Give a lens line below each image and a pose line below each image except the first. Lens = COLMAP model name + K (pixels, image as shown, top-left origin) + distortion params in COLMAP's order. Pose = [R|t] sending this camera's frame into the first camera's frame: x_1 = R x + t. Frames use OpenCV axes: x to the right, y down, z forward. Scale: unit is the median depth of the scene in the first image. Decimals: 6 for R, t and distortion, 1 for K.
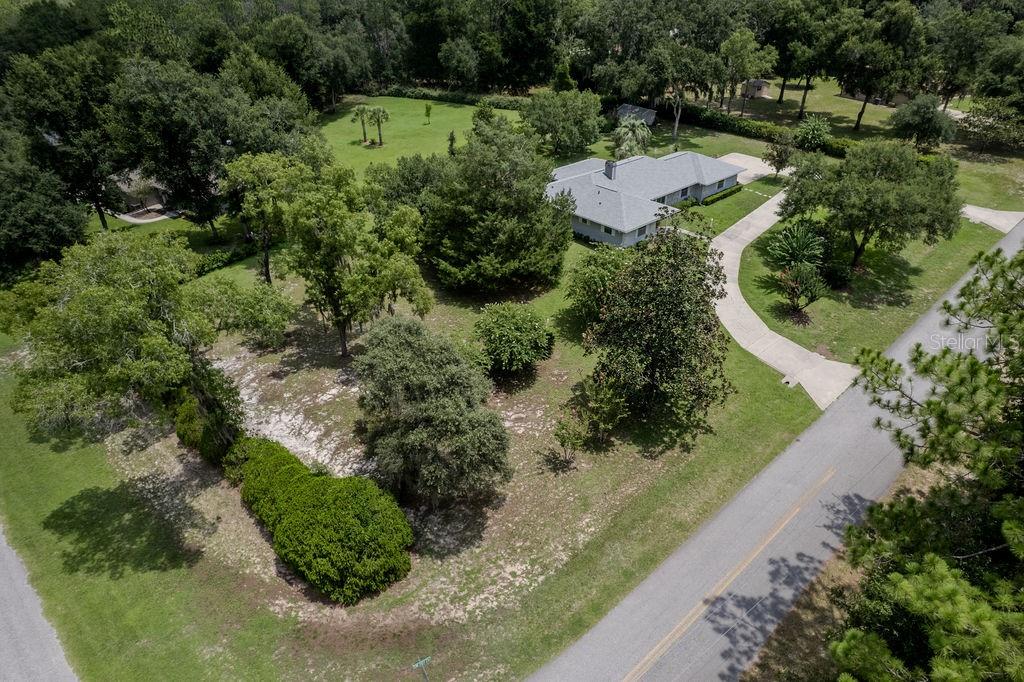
lens RADIAL K [[658.3, 0, 512.0], [0, 658.3, 341.0], [0, 0, 1]] dist [-0.087586, 0.079579]
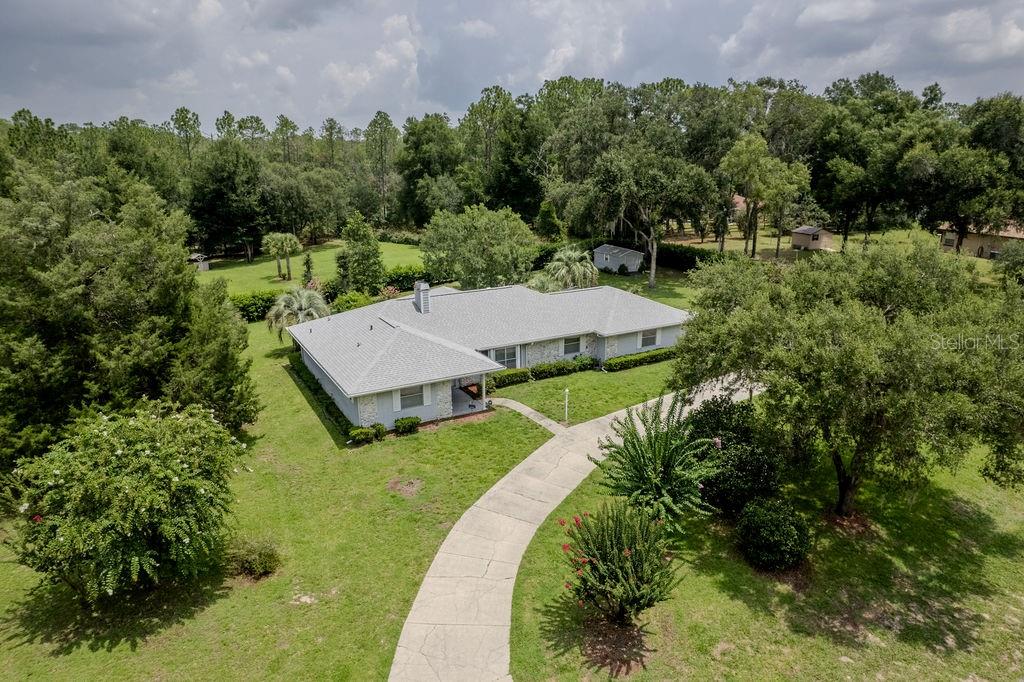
lens RADIAL K [[658.3, 0, 512.0], [0, 658.3, 341.0], [0, 0, 1]] dist [-0.087586, 0.079579]
pose [[0.973909, 0.065177, -0.217378, 0.330212], [-0.122181, 0.957787, -0.260225, -0.072388], [0.191241, 0.279994, 0.940760, 0.427279]]
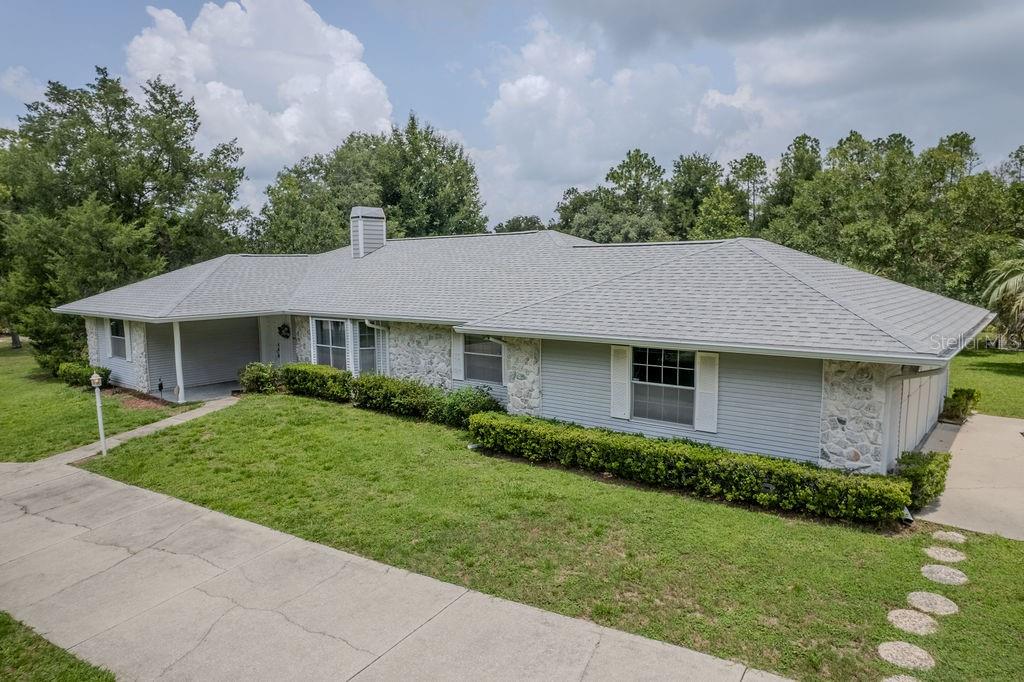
lens RADIAL K [[658.3, 0, 512.0], [0, 658.3, 341.0], [0, 0, 1]] dist [-0.087586, 0.079579]
pose [[0.143584, 0.114133, -0.983035, 0.467062], [-0.519706, 0.854029, 0.023246, -0.238407], [0.842193, 0.507551, 0.181940, 0.940356]]
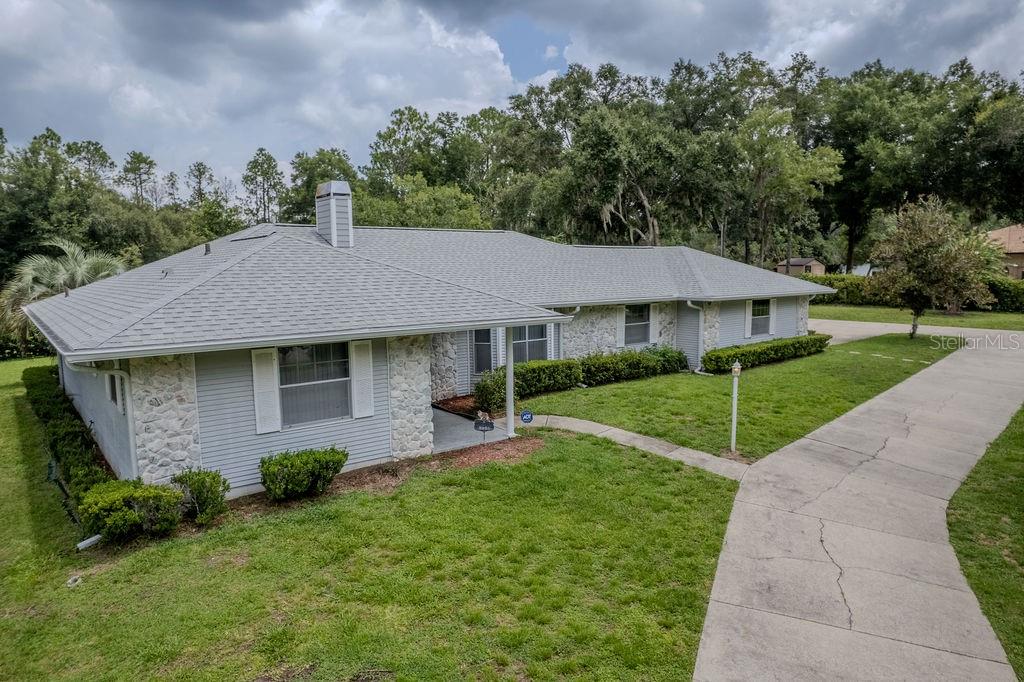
lens RADIAL K [[658.3, 0, 512.0], [0, 658.3, 341.0], [0, 0, 1]] dist [-0.087586, 0.079579]
pose [[0.998025, 0.004818, -0.062629, 0.220650], [-0.031344, 0.902244, -0.430085, -0.092846], [0.054435, 0.431199, 0.900613, 0.714889]]
